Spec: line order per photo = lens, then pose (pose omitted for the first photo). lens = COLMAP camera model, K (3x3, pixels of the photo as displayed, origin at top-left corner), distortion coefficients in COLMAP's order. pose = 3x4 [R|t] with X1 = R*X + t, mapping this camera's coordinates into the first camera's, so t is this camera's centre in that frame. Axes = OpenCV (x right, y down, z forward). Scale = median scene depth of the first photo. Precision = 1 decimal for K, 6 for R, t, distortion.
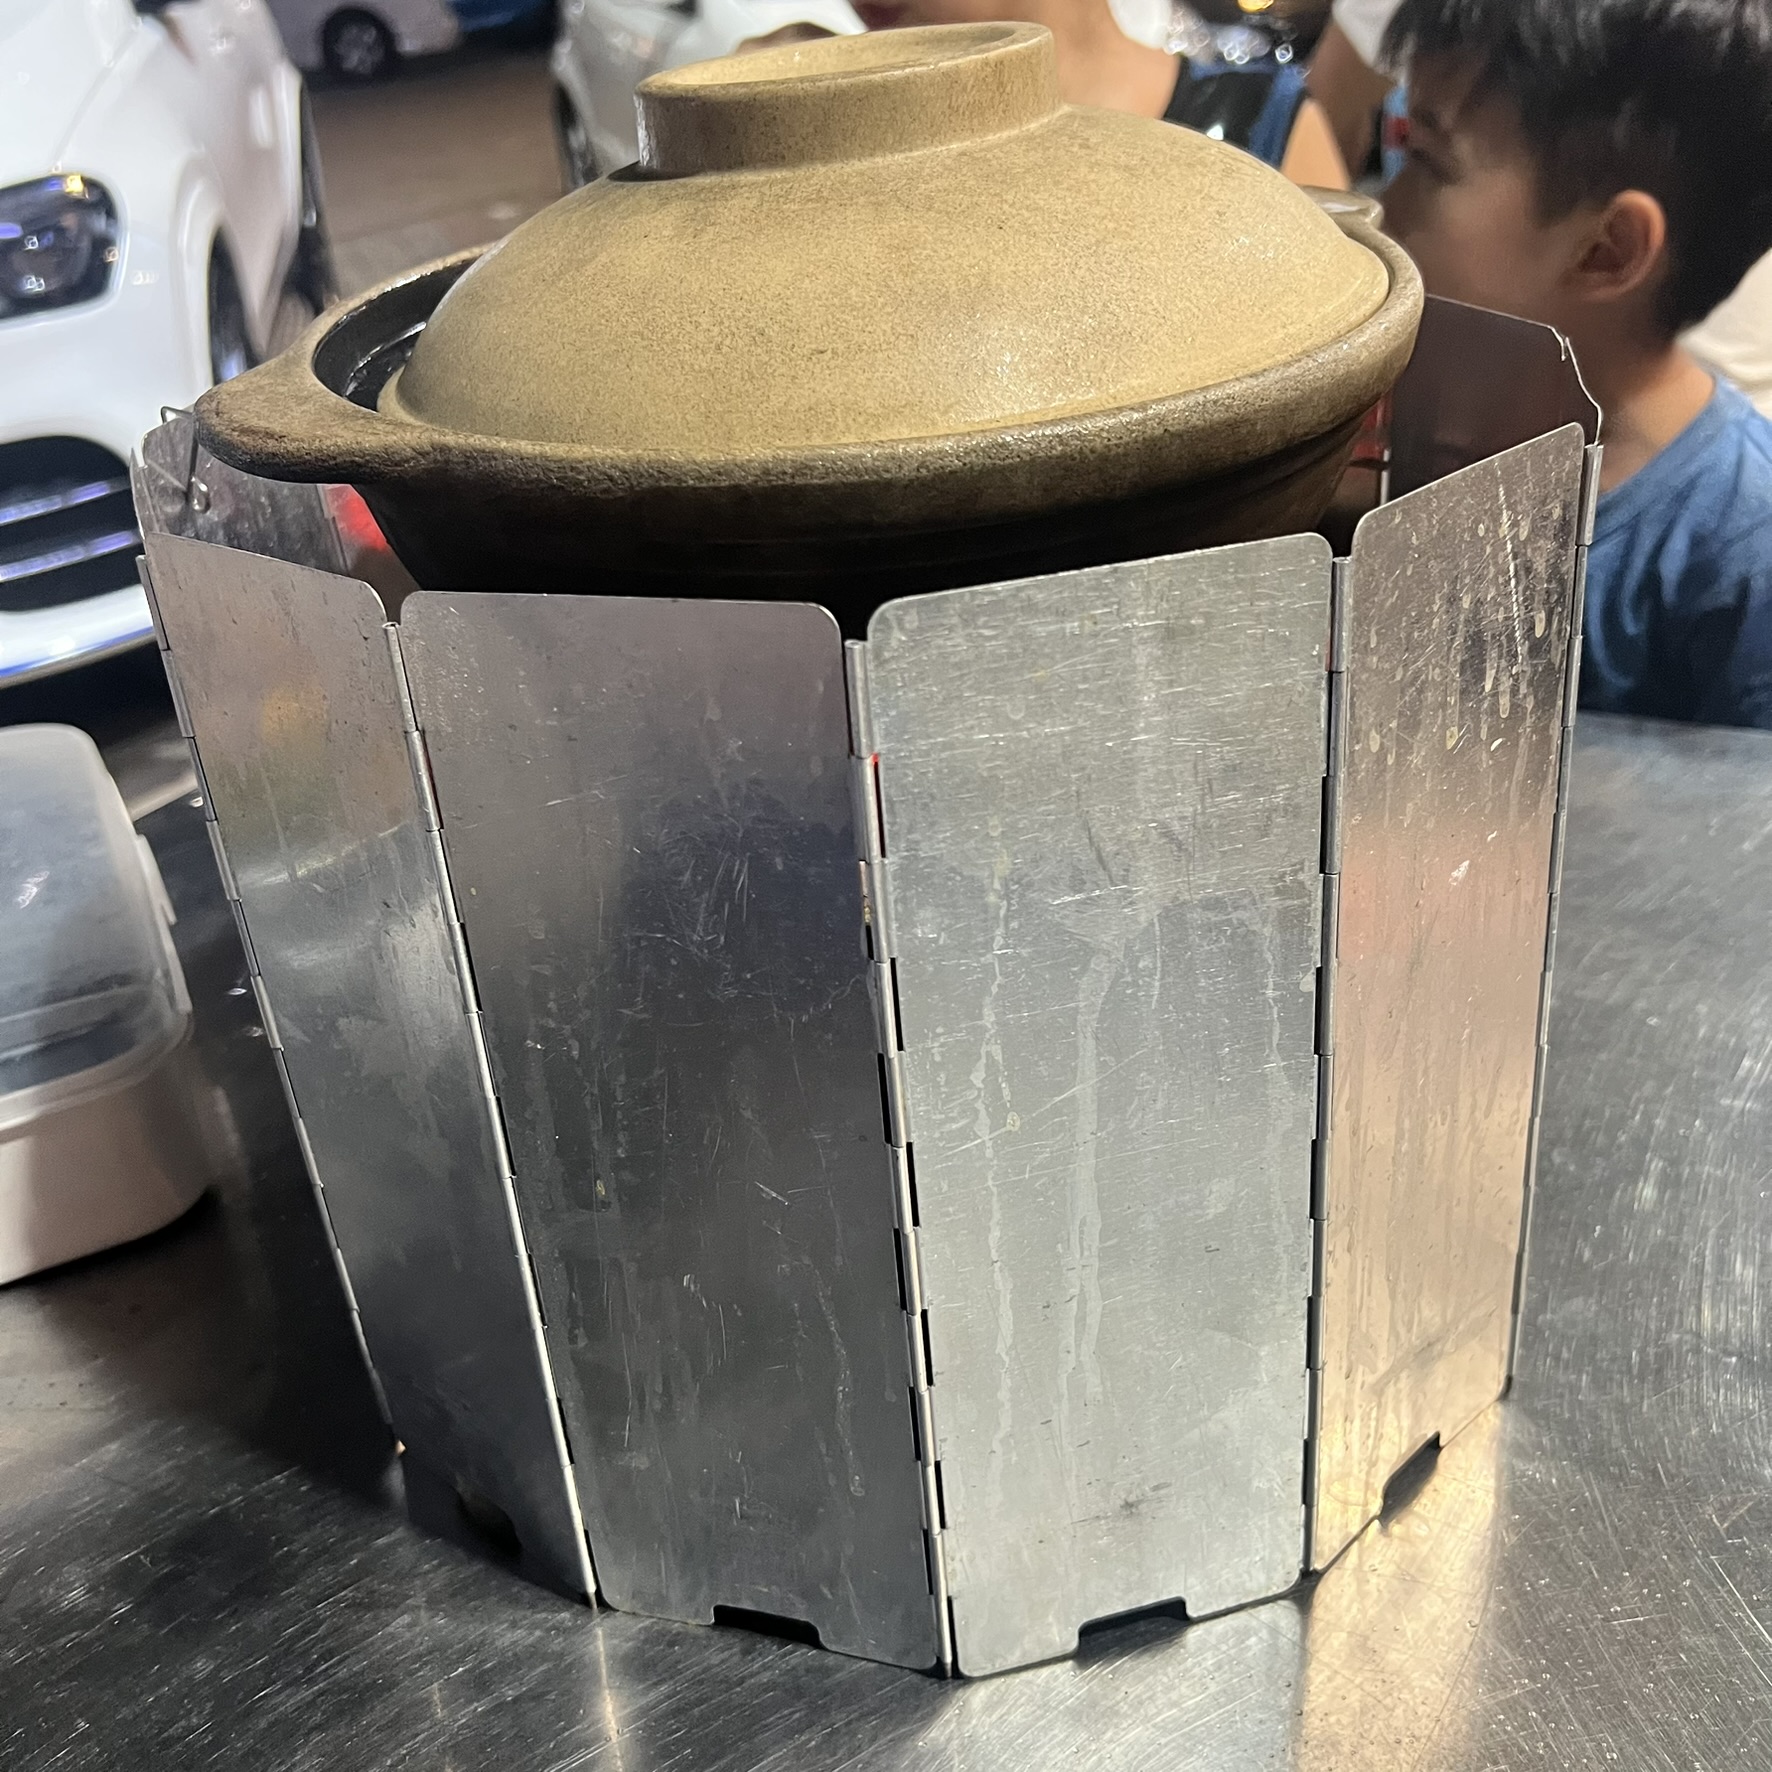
lens RADIAL K [[1830.4, 0, 886.0], [0, 1830.4, 886.0], [0, 0, 1]] dist [0.188255, -0.605892]
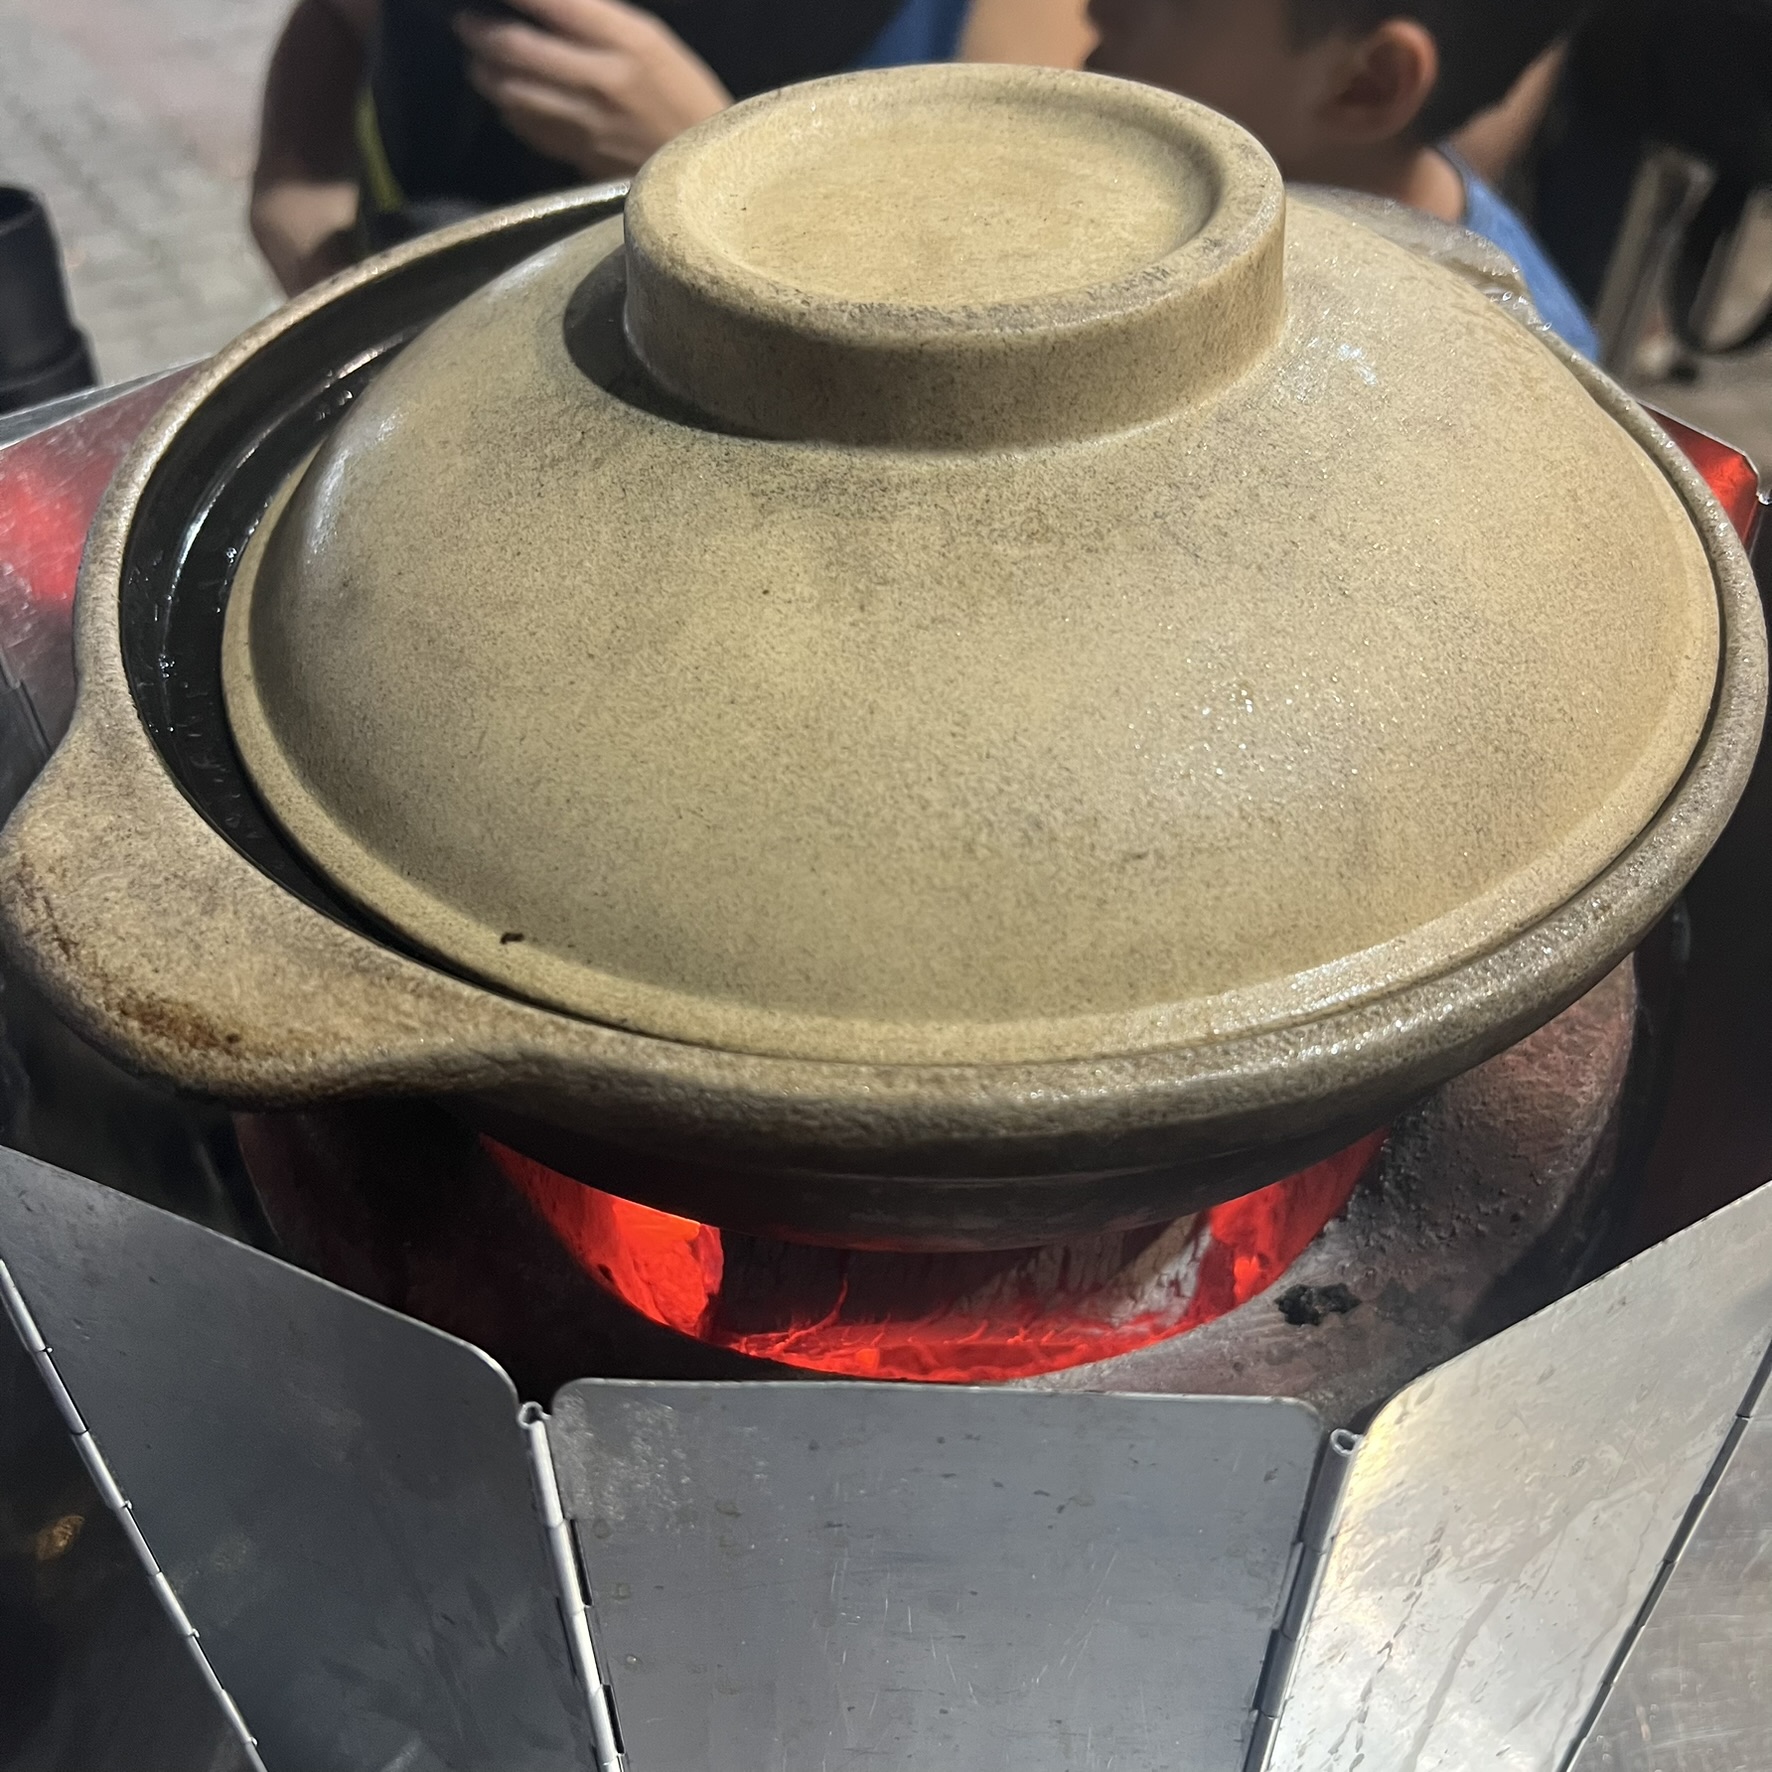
lens RADIAL K [[1830.4, 0, 886.0], [0, 1830.4, 886.0], [0, 0, 1]] dist [0.188255, -0.605892]
pose [[0.959987, -0.116135, 0.254830, -0.279158], [0.054438, 0.969988, 0.236982, -0.428562], [-0.274703, -0.213628, 0.937497, 0.418517]]
